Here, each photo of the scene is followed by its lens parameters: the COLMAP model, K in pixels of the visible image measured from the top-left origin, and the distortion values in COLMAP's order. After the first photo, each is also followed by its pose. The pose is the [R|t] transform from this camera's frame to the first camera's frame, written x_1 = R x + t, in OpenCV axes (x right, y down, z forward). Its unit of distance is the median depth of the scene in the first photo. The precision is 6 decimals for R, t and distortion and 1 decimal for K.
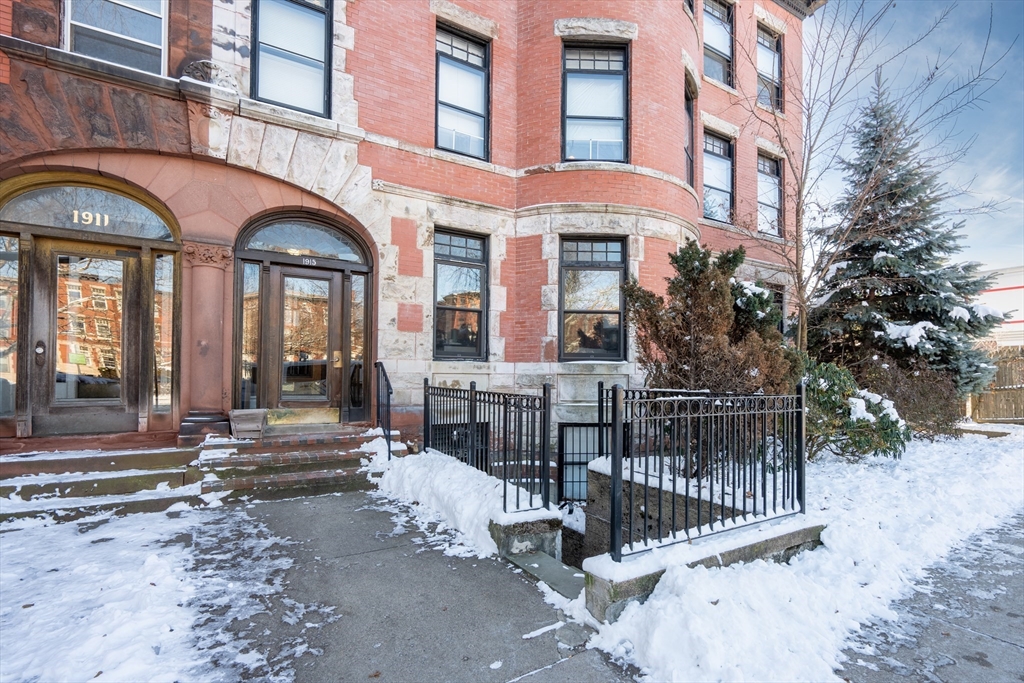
lens RADIAL K [[523.6, 0, 512.6], [0, 523.6, 369.5], [0, 0, 1]] dist [-0.002302, 0.000126]
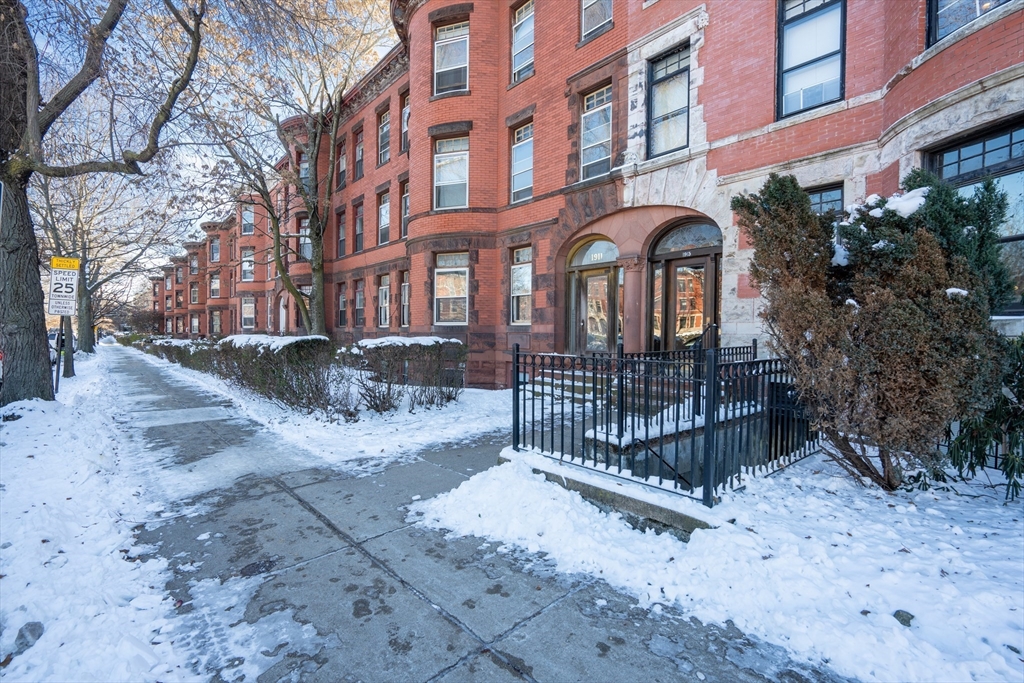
lens RADIAL K [[461.3, 0, 510.3], [0, 461.3, 341.2], [0, 0, 1]] dist [-0.003925, 0.001068]
pose [[0.139506, 0.015635, -0.990098, 0.763207], [0.012421, 0.999769, 0.017538, -0.002351], [0.990143, -0.014744, 0.139279, 0.363593]]
